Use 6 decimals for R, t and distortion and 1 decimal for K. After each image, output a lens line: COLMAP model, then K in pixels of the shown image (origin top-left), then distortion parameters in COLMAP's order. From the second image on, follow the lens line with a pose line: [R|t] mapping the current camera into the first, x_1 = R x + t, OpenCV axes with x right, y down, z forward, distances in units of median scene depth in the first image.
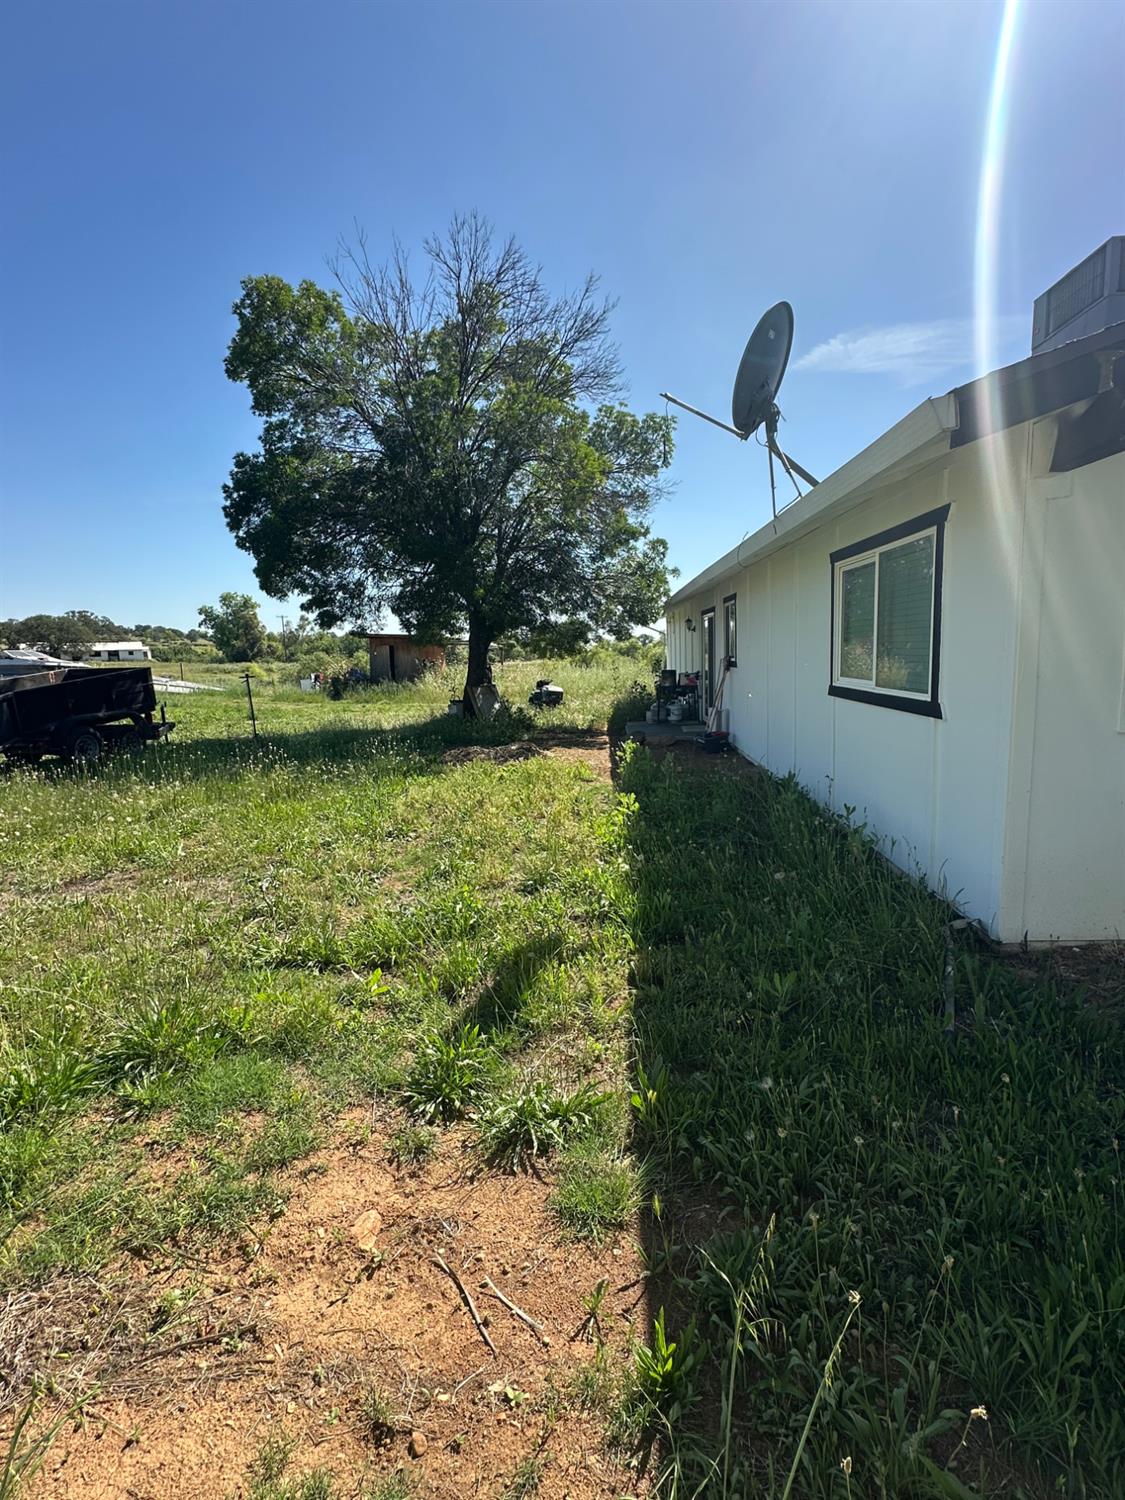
lens RADIAL K [[730.0, 0, 569.7], [0, 730.0, 749.1], [0, 0, 1]] dist [0.010875, -0.001937]
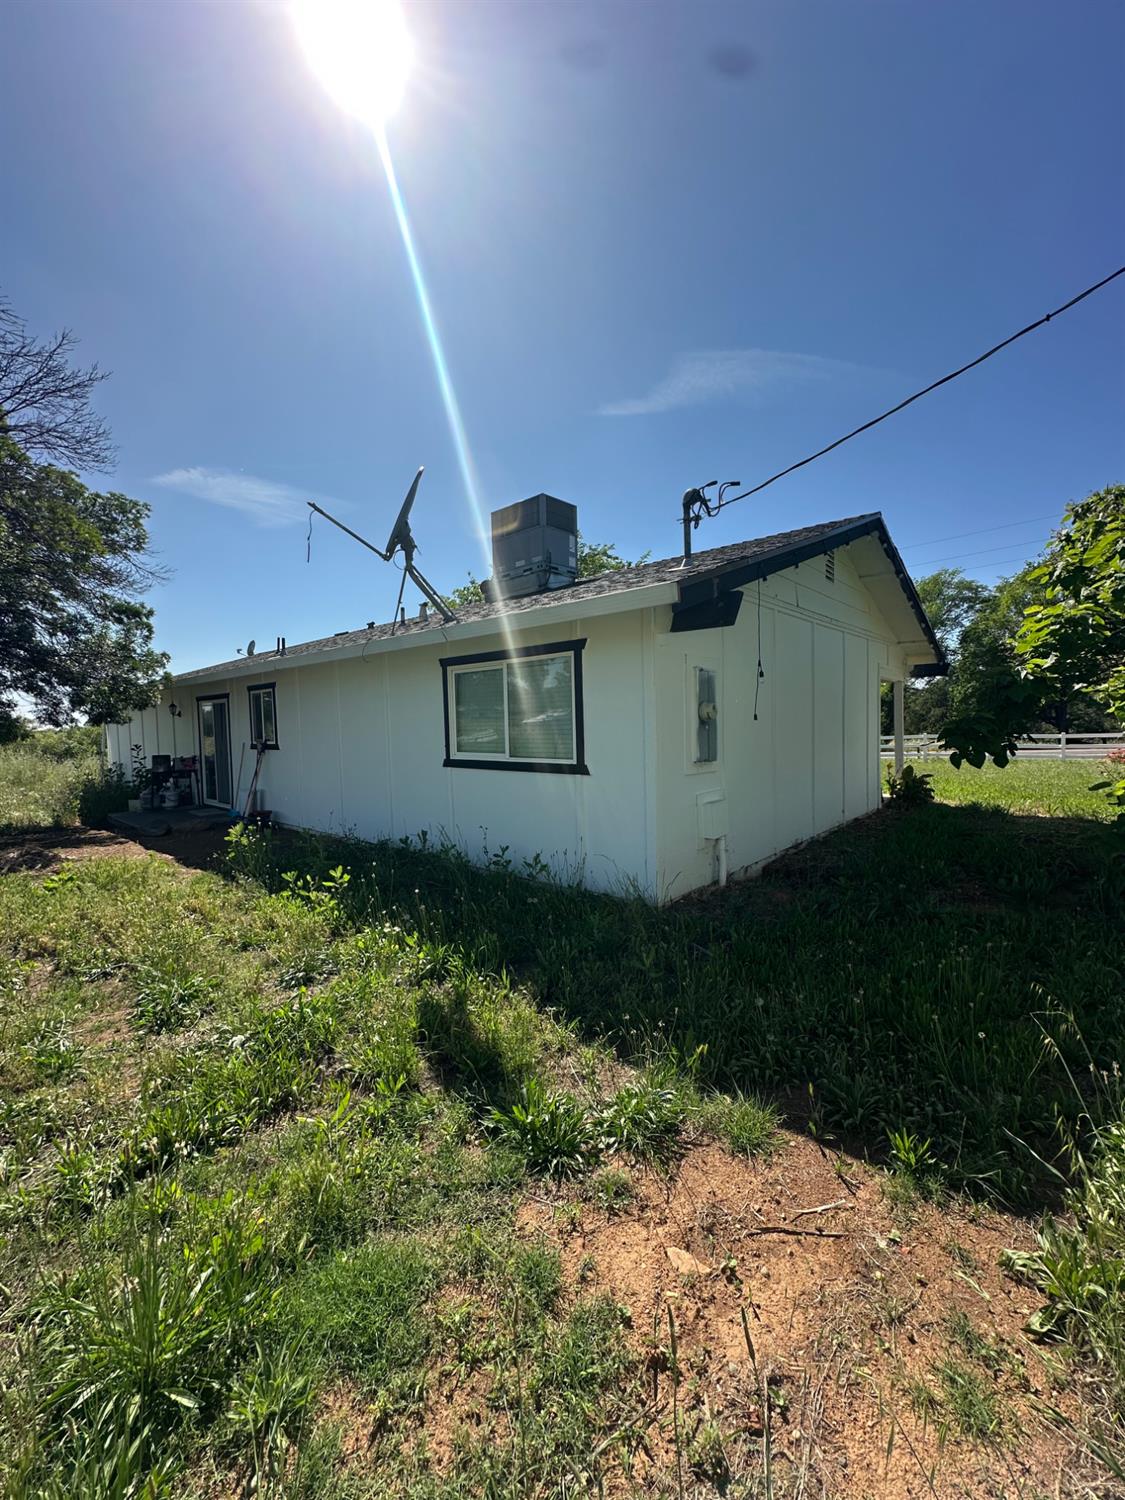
lens RADIAL K [[604.6, 0, 573.0], [0, 604.6, 748.8], [0, 0, 1]] dist [-0.001259, 0.000743]
pose [[0.602137, -0.013911, 0.798272, -0.407815], [0.108095, 0.992062, -0.064248, -0.013685], [-0.791042, 0.124975, 0.598861, 0.201103]]
